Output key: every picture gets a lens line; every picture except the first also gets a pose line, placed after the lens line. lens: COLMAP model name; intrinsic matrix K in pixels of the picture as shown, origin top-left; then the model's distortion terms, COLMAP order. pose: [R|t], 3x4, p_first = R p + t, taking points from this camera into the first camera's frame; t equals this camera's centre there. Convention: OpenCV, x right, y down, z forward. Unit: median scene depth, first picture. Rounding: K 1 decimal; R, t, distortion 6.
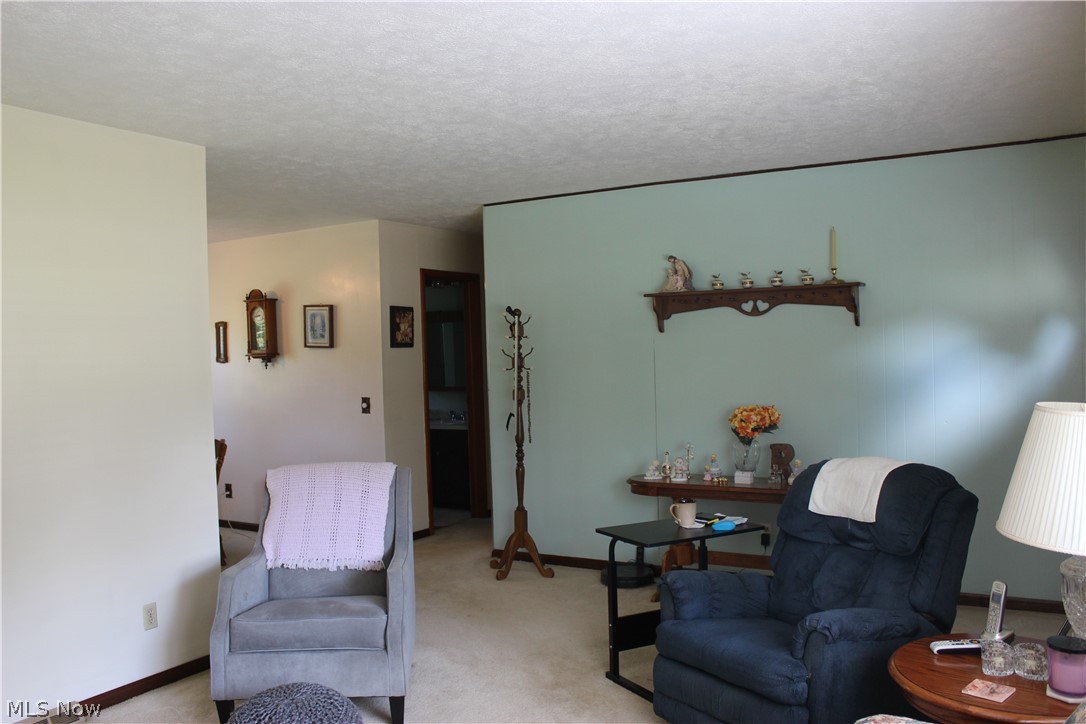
lens RADIAL K [[922.4, 0, 543.6], [0, 922.4, 381.7], [0, 0, 1]] dist [-0.124040, 0.010156]
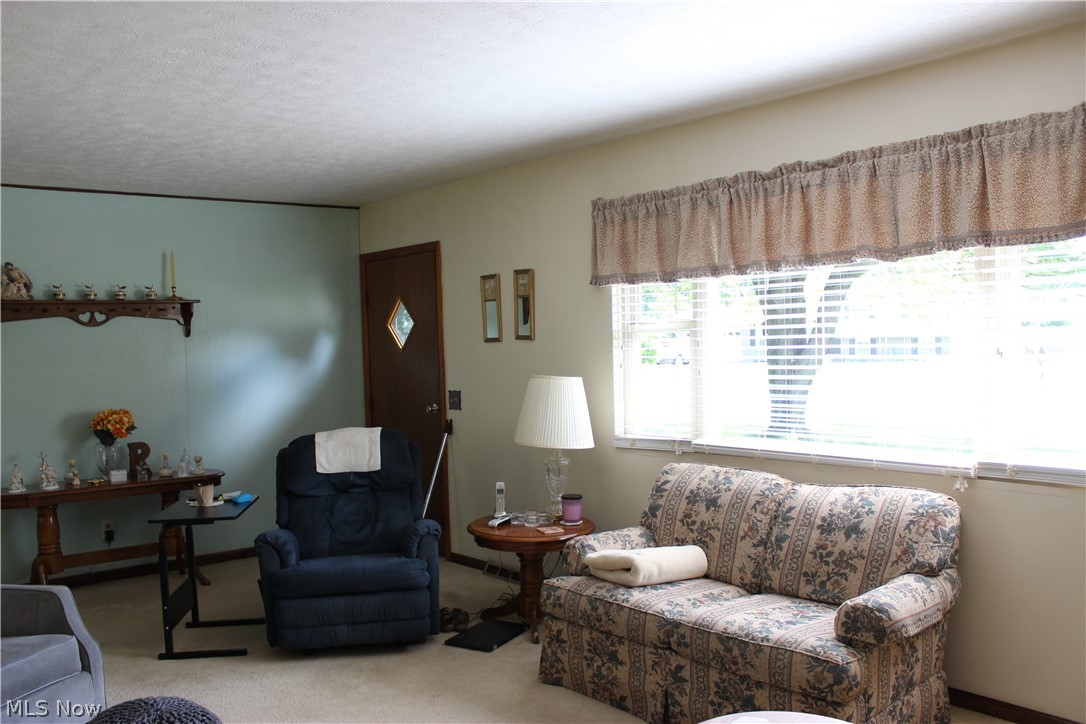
lens RADIAL K [[922.4, 0, 543.6], [0, 922.4, 381.7], [0, 0, 1]] dist [-0.124040, 0.010156]
pose [[0.318332, -0.018340, 0.947802, -0.602578], [0.051681, 0.998662, 0.001966, 0.017569], [-0.946570, 0.048358, 0.318854, 0.184674]]
